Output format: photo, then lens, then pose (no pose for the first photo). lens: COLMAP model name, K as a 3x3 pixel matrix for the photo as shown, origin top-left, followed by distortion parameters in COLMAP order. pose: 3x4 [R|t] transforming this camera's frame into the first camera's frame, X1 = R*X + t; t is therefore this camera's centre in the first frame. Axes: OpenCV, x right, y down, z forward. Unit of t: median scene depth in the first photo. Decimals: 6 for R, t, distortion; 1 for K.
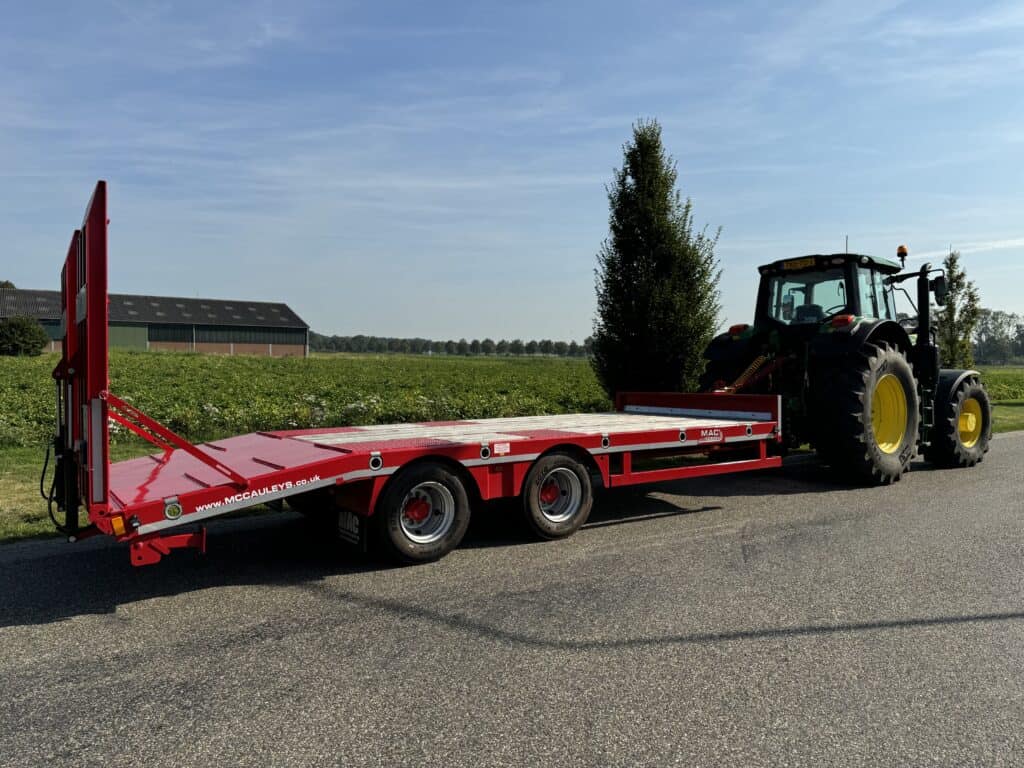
lens RADIAL K [[715.1, 0, 512.7], [0, 715.1, 381.6], [0, 0, 1]] dist [0.048955, -0.054623]
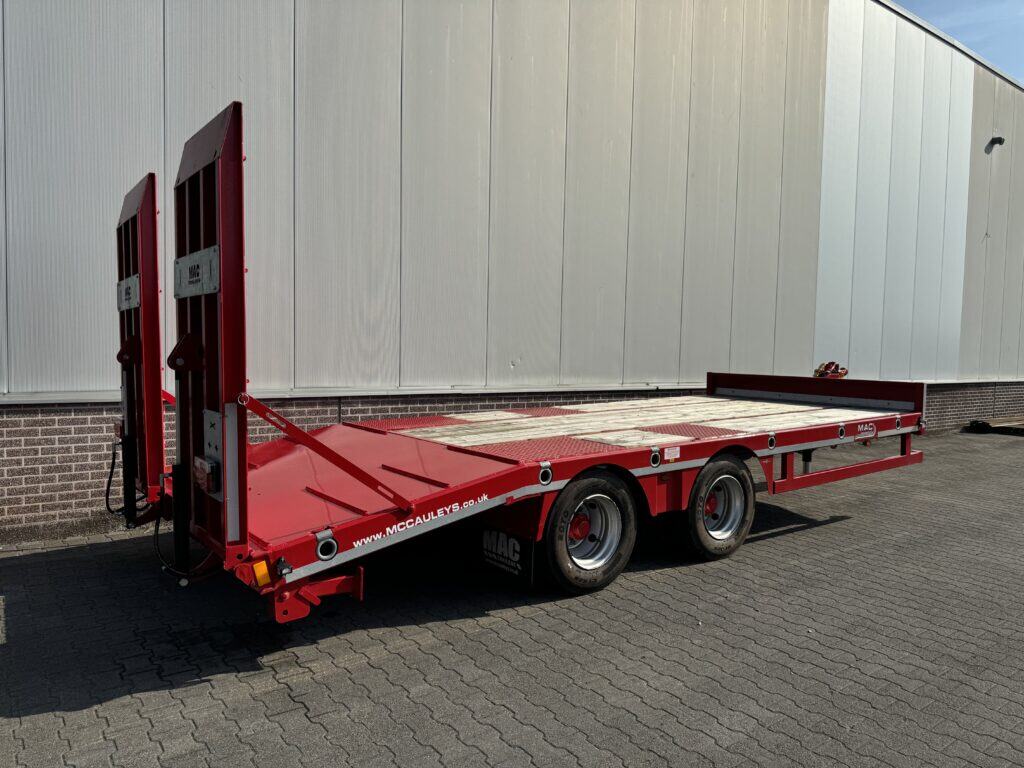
lens RADIAL K [[715.1, 0, 516.8], [0, 715.1, 377.4], [0, 0, 1]] dist [0.048955, -0.054623]
pose [[0.998959, 0.008128, 0.044896, -0.241923], [-0.009919, 0.999158, 0.039811, -0.025613], [-0.044535, -0.040215, 0.998198, 0.193606]]
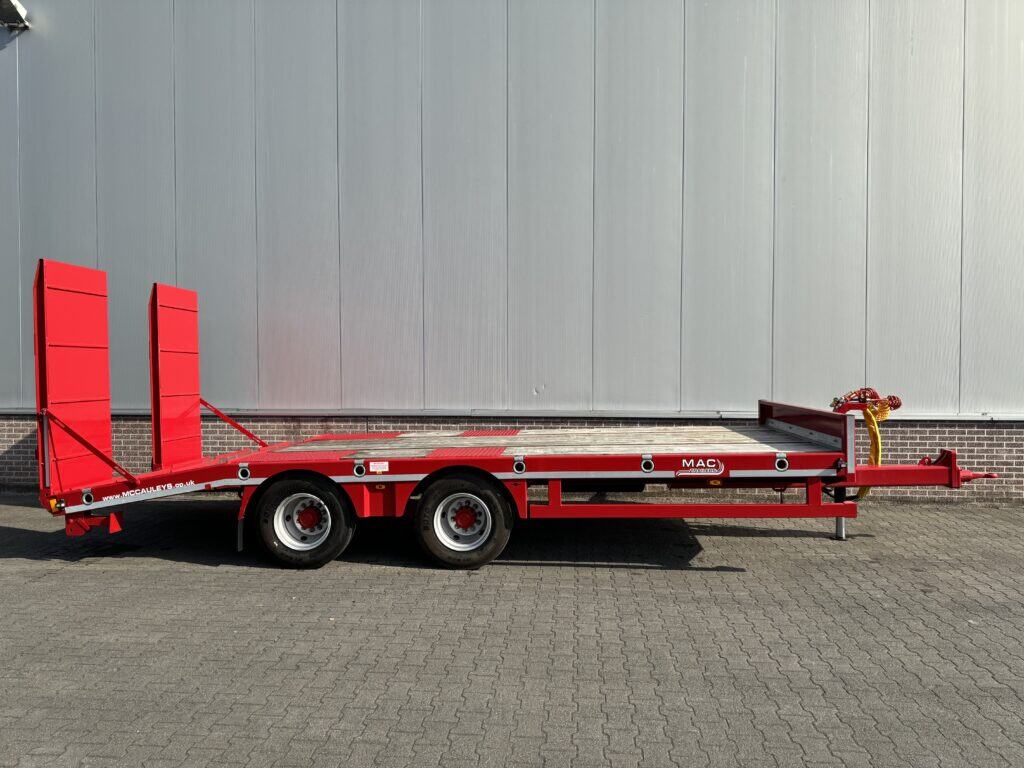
lens RADIAL K [[715.1, 0, 515.4], [0, 715.1, 367.5], [0, 0, 1]] dist [0.048955, -0.054623]
pose [[0.768930, -0.016494, -0.639120, 0.797382], [0.013514, 0.999863, -0.009545, -0.032908], [0.639190, -0.001298, 0.769048, 0.374826]]
